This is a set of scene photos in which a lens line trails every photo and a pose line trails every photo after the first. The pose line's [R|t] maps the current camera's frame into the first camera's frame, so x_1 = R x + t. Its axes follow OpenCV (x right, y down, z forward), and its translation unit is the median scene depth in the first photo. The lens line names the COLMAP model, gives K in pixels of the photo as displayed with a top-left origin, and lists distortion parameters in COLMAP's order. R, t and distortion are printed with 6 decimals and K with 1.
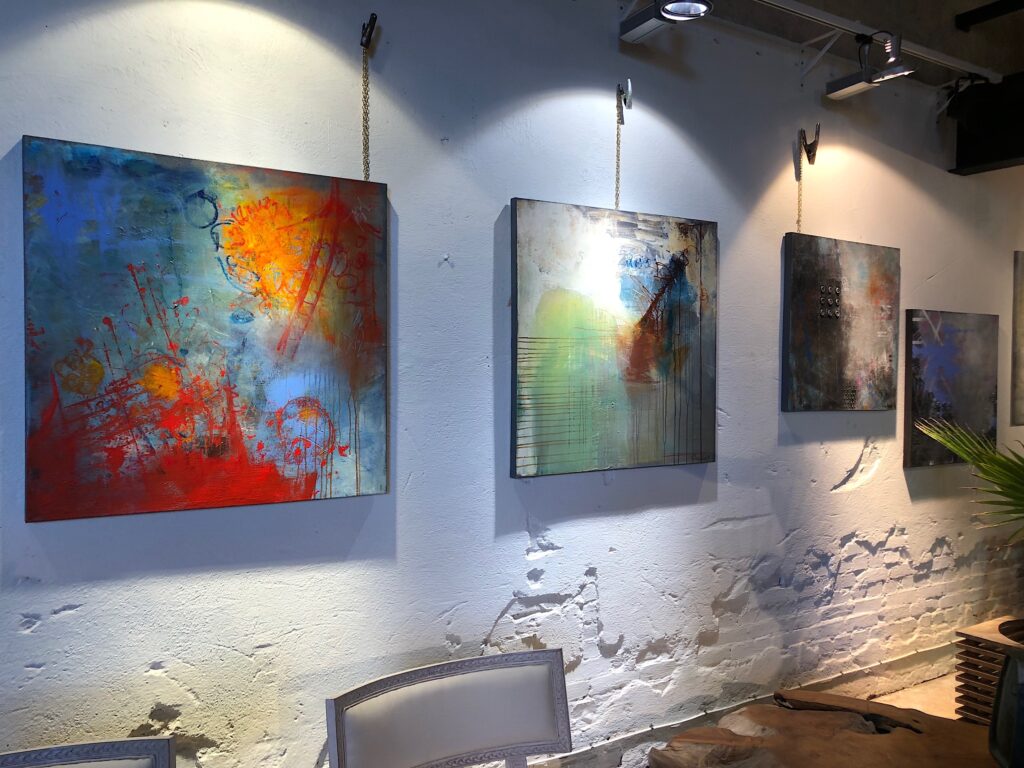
lens RADIAL K [[805.8, 0, 496.7], [0, 805.8, 380.5], [0, 0, 1]] dist [0.115082, -0.247089]
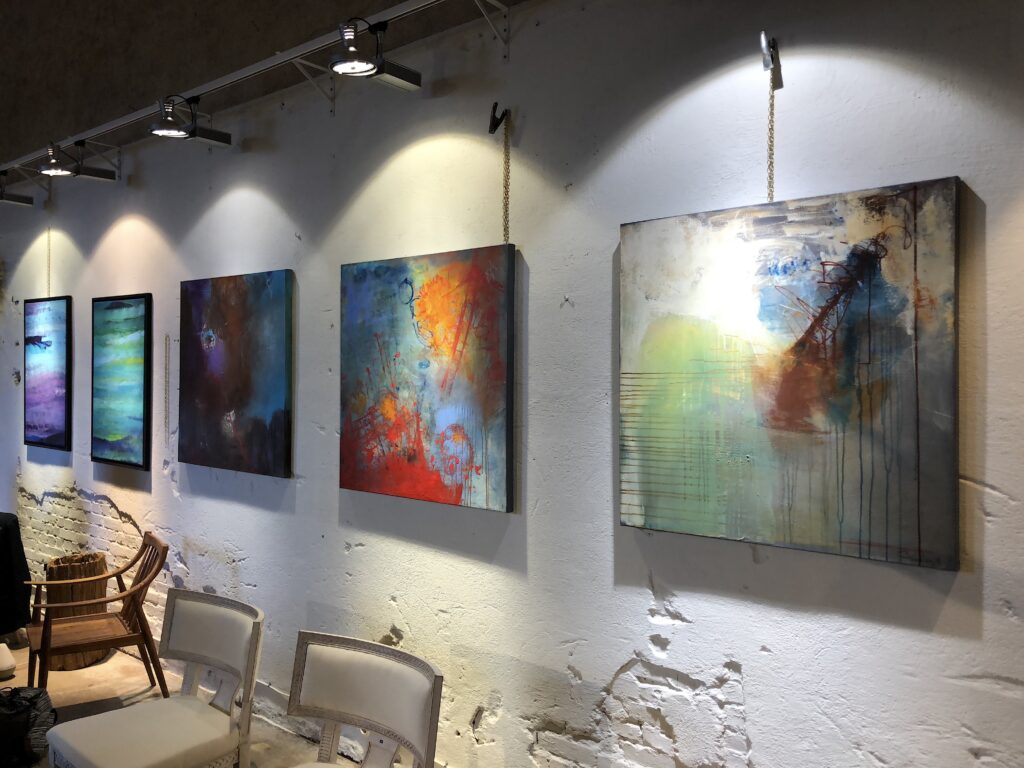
lens RADIAL K [[845.4, 0, 512.0], [0, 845.4, 384.0], [0, 0, 1]] dist [0.076089, -0.107749]
pose [[0.307970, 0.004612, -0.951385, 0.832675], [-0.021182, 0.999774, -0.002011, -0.033286], [0.951160, 0.020772, 0.307998, 0.526646]]
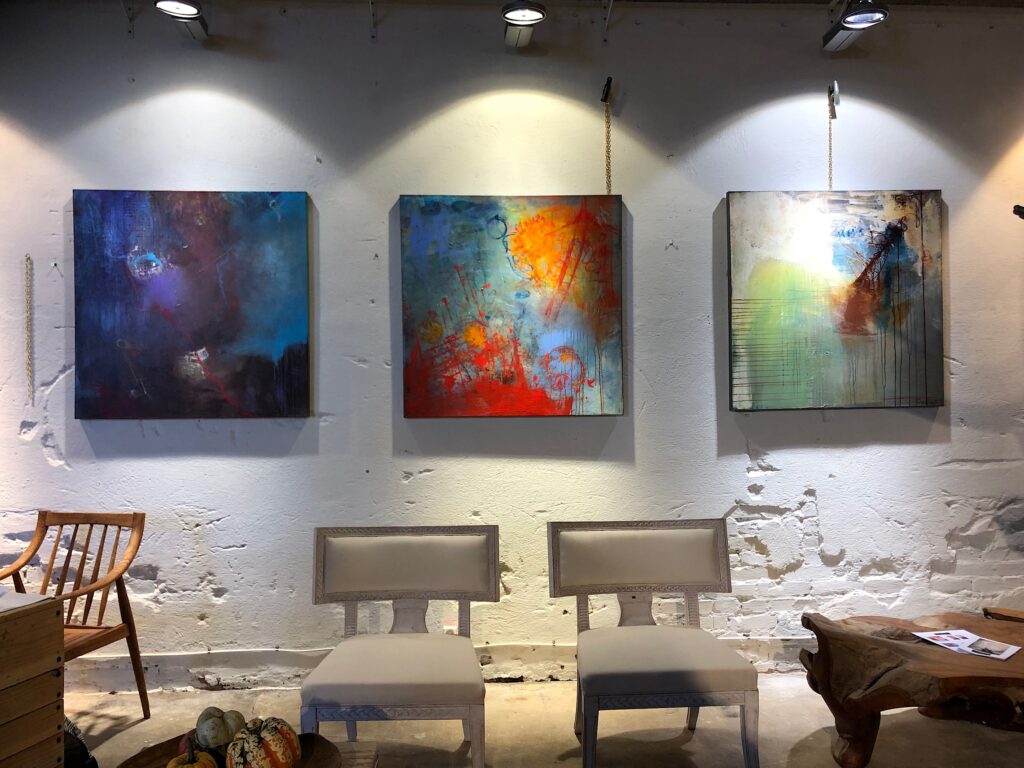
lens RADIAL K [[833.2, 0, 512.0], [0, 833.2, 384.0], [0, 0, 1]] dist [0.028230, -0.028915]
pose [[0.884302, -0.015469, -0.466659, 0.303595], [0.010561, 0.999858, -0.013132, 0.085227], [0.466796, 0.006684, 0.884340, -0.304299]]
